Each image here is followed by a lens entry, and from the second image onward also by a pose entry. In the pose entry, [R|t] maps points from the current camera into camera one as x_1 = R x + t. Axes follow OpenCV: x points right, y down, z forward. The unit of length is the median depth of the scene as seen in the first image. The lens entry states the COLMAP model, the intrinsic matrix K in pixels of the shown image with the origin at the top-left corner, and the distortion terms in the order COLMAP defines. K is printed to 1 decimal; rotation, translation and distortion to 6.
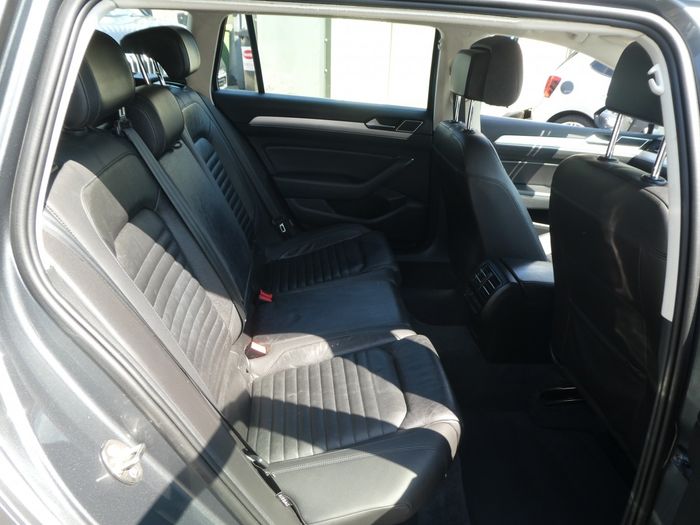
lens RADIAL K [[499.6, 0, 345.8], [0, 499.6, 264.2], [0, 0, 1]] dist [-0.000250, -0.013492]
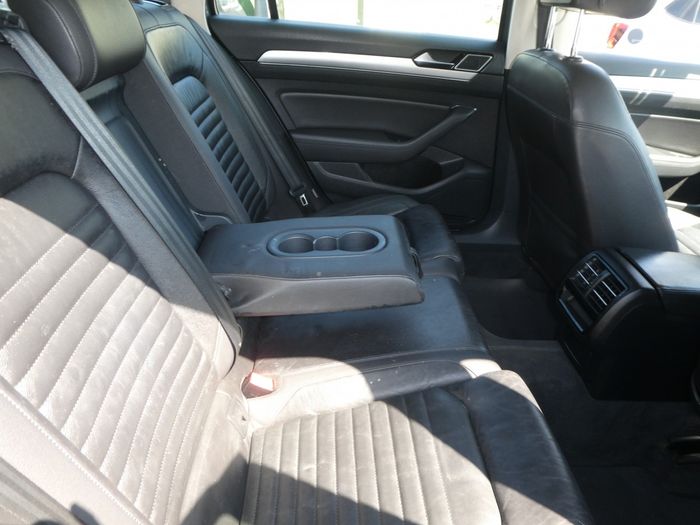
lens RADIAL K [[499.6, 0, 357.1], [0, 499.6, 257.1], [0, 0, 1]] dist [-0.000250, -0.013492]
pose [[0.999289, 0.006756, -0.037081, -0.020924], [-0.004911, 0.998756, 0.049616, -0.034020], [0.037370, -0.049399, 0.998080, 0.326647]]
